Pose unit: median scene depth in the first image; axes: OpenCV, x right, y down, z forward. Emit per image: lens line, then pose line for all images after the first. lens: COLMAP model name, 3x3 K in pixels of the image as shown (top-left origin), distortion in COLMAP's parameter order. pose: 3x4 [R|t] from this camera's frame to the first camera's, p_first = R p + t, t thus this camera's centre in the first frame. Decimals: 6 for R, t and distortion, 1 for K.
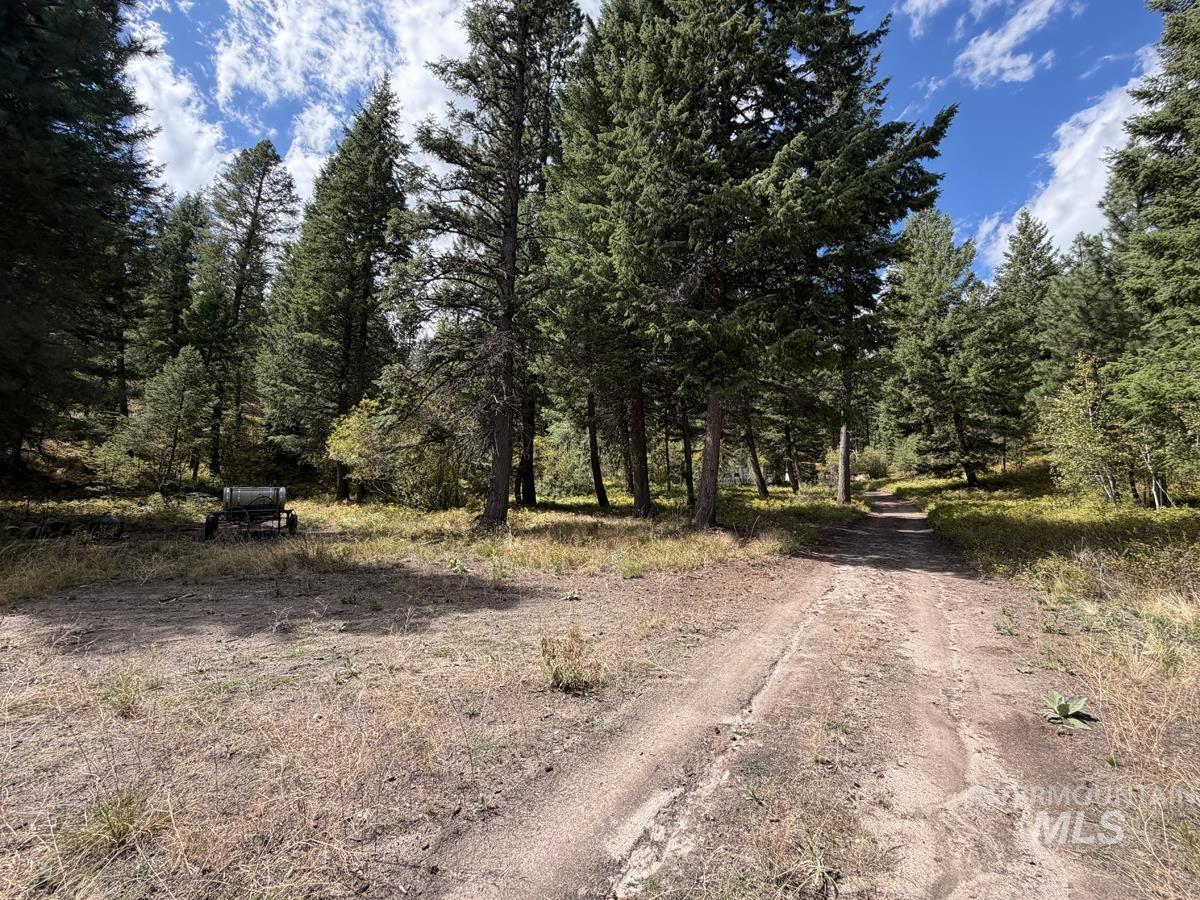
lens RADIAL K [[496.1, 0, 600.0], [0, 496.1, 450.0], [0, 0, 1]] dist [-0.002759, -0.000162]
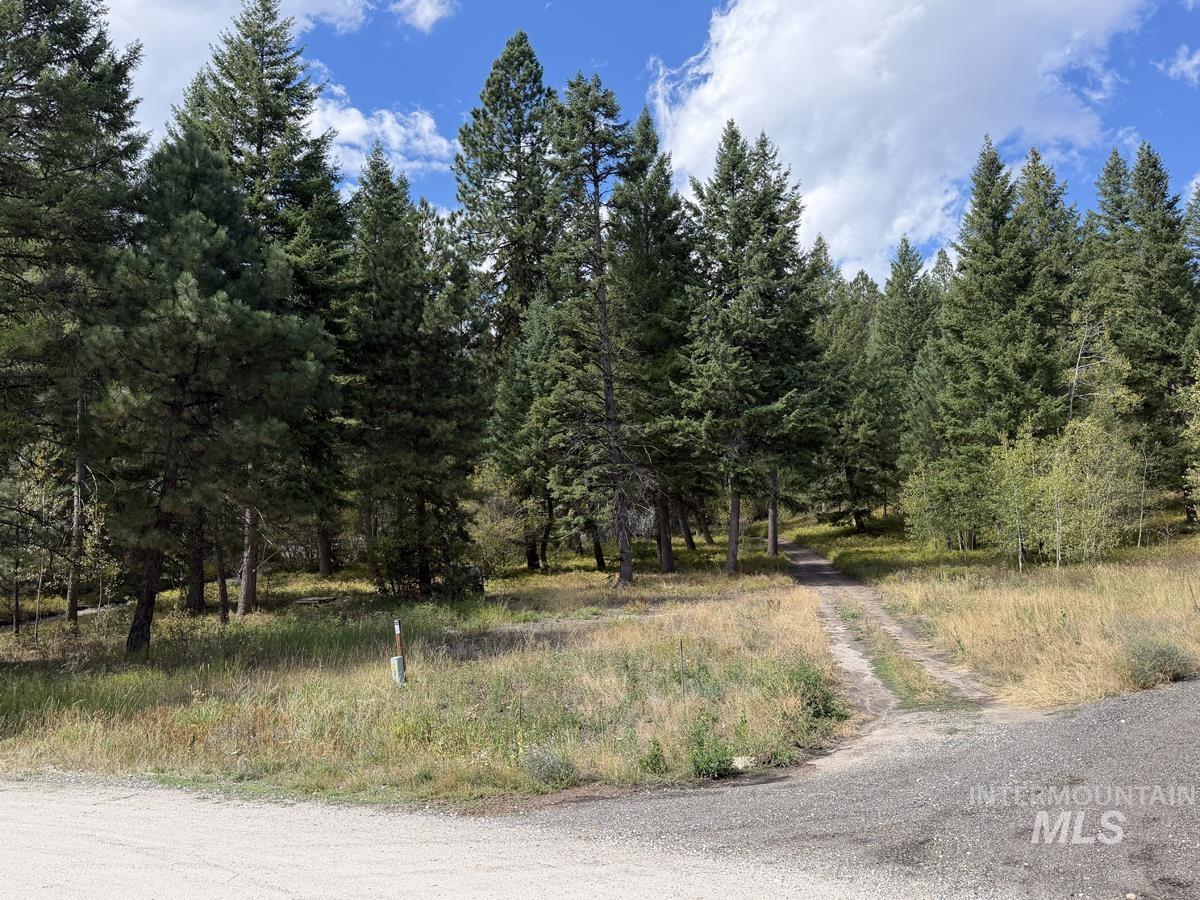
lens RADIAL K [[969.3, 0, 600.0], [0, 969.3, 450.0], [0, 0, 1]] dist [0.006734, 0.001299]
pose [[0.925639, -0.005779, 0.378364, -0.566953], [0.008159, 0.999956, -0.004687, -0.100286], [-0.378320, 0.007426, 0.925645, -0.735996]]
